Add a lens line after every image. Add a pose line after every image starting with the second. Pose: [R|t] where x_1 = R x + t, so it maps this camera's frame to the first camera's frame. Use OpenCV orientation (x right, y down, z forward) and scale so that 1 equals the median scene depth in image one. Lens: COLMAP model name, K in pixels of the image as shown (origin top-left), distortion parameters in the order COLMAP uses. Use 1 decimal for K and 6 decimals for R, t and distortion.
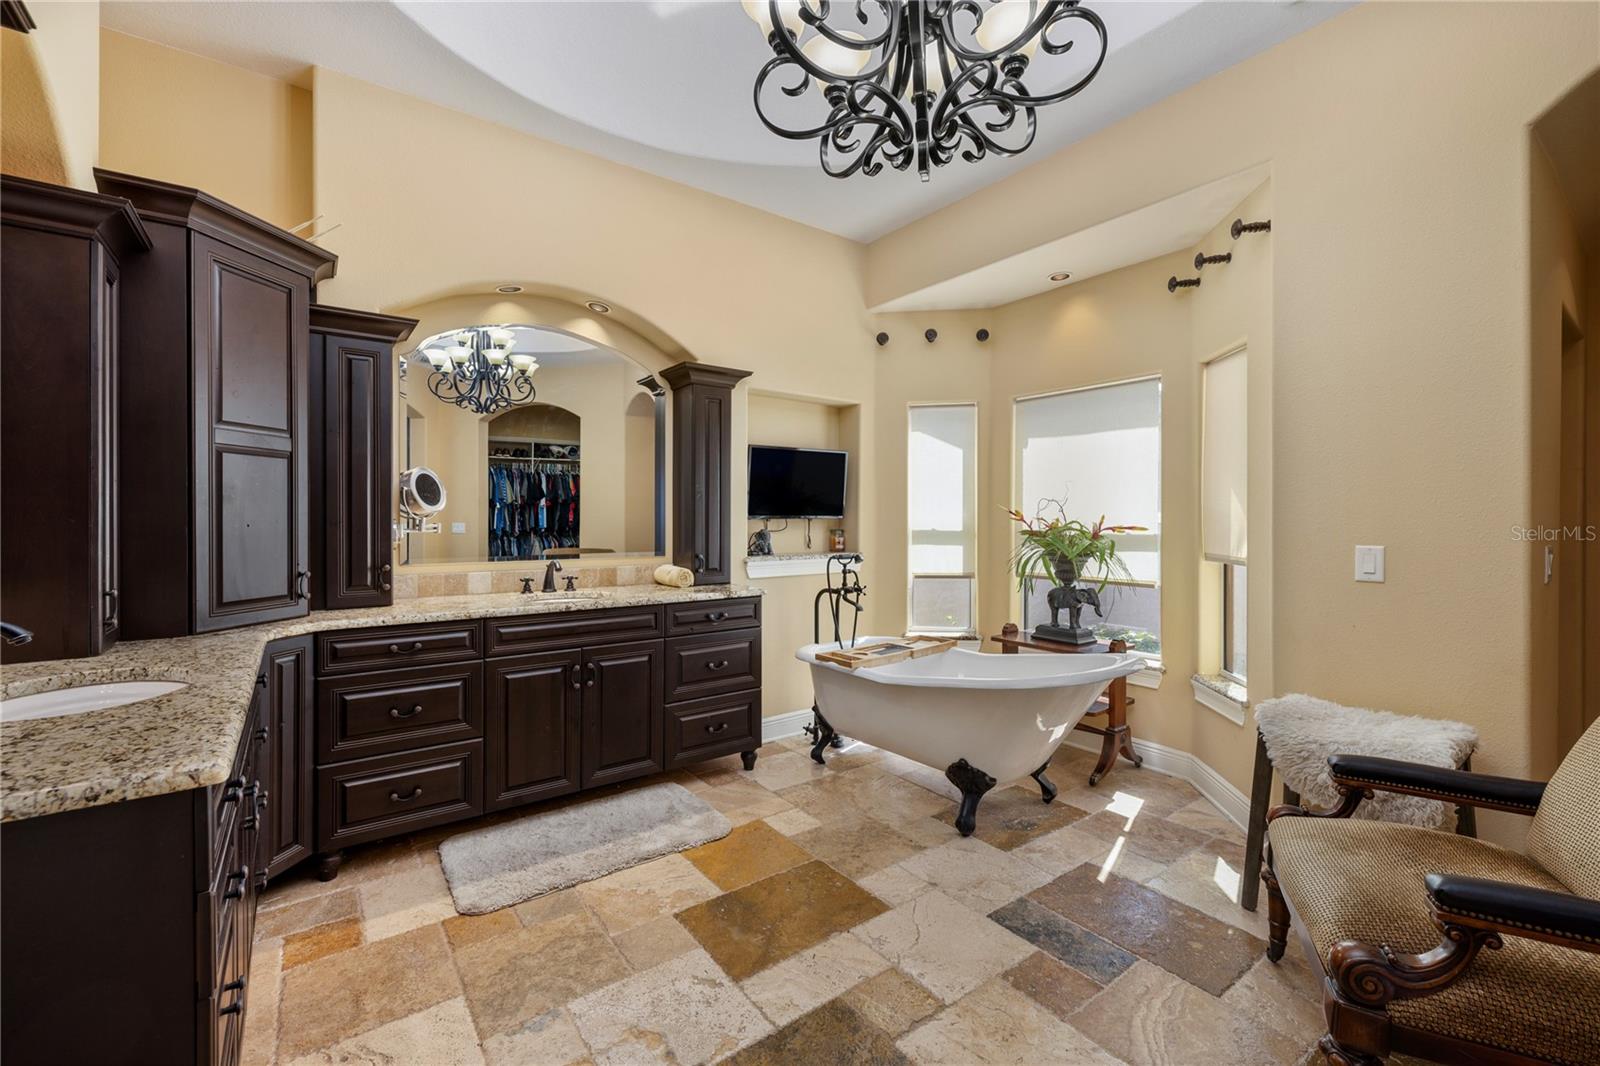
lens RADIAL K [[670.5, 0, 797.0], [0, 670.5, 523.2], [0, 0, 1]] dist [0.000420, -0.000058]
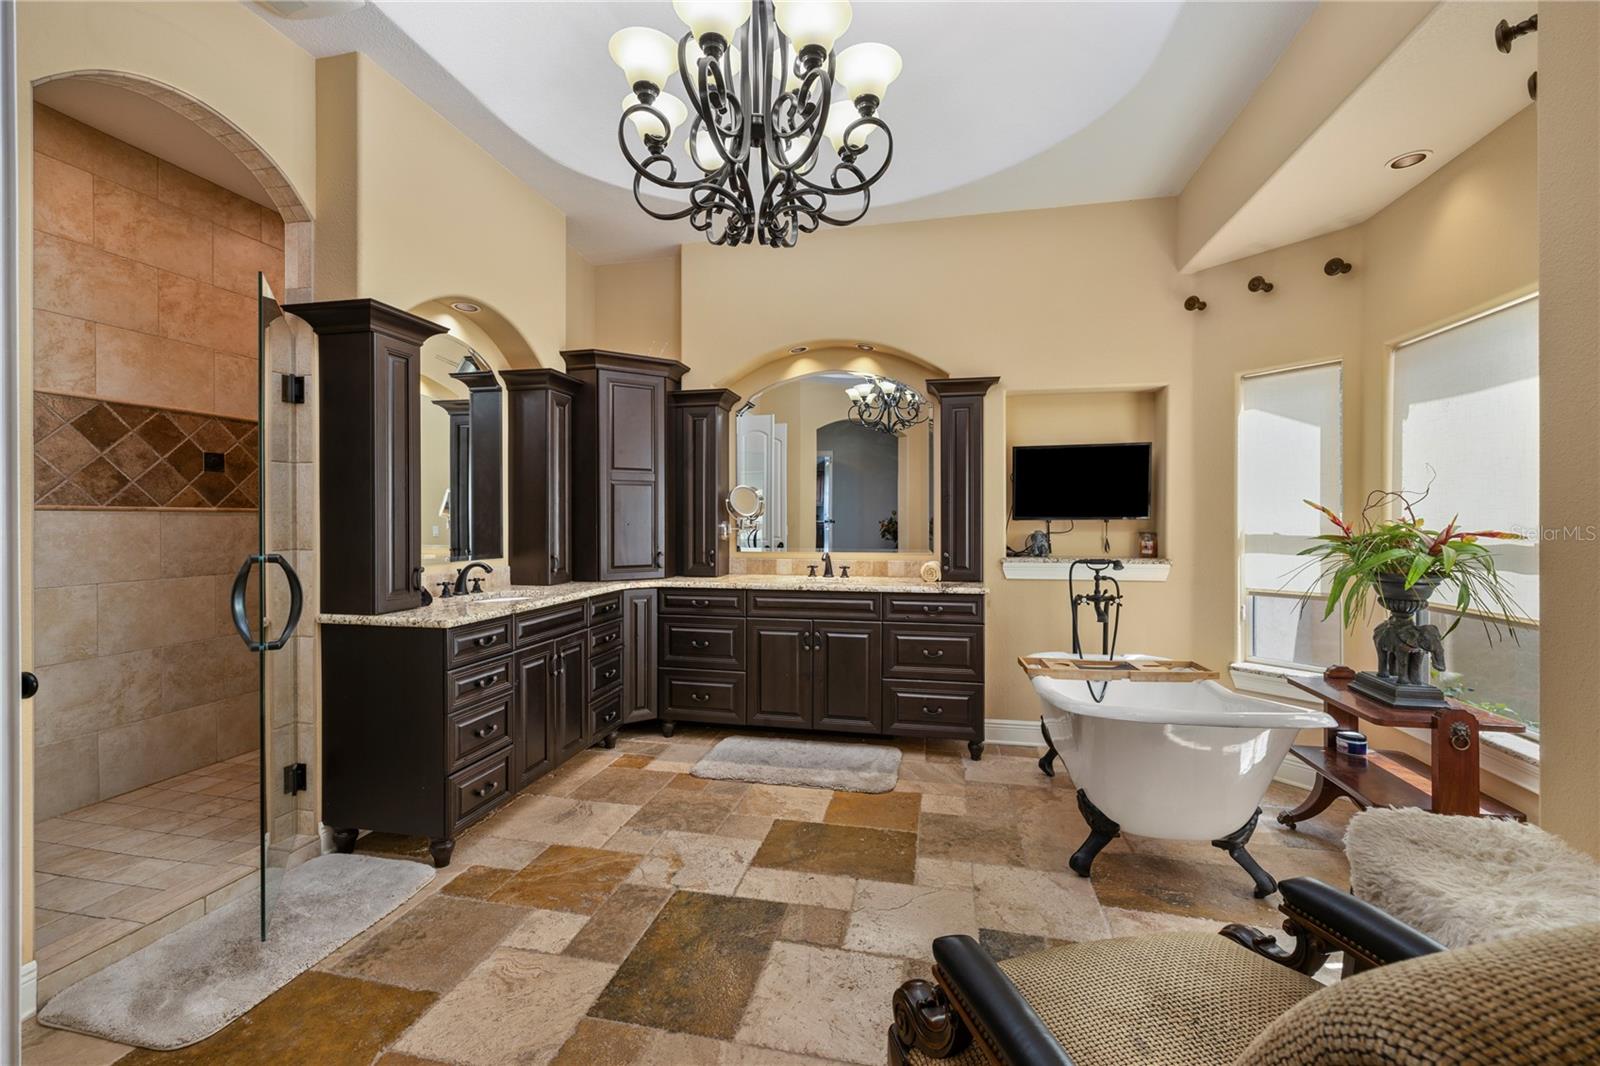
lens RADIAL K [[670.5, 0, 793.9], [0, 670.5, 524.2], [0, 0, 1]] dist [0.000420, -0.000058]
pose [[0.656271, 0.003856, -0.754516, 0.711655], [-0.003514, 0.999992, 0.002054, -0.002191], [0.754517, 0.001303, 0.656279, 0.132187]]
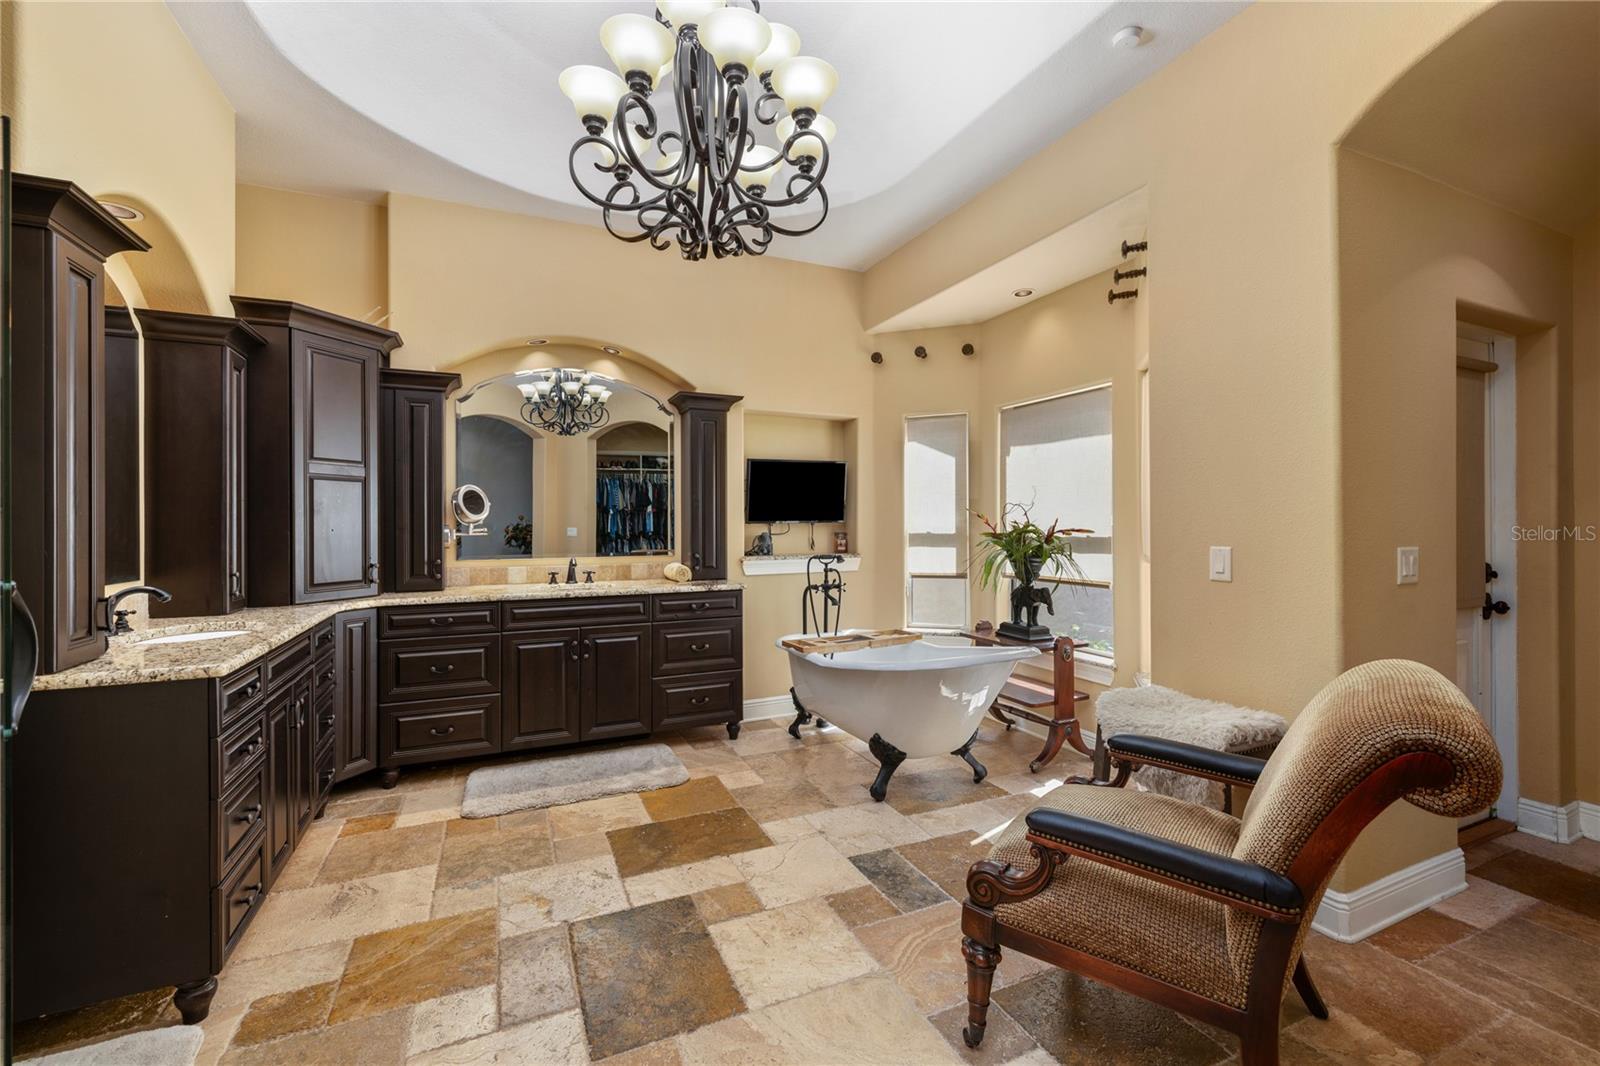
lens RADIAL K [[670.5, 0, 796.8], [0, 670.5, 524.4], [0, 0, 1]] dist [0.000420, -0.000058]
pose [[0.977157, -0.004339, -0.212476, 0.381297], [0.003515, 0.999985, -0.004256, 0.000635], [0.212491, 0.003412, 0.977157, -0.153387]]
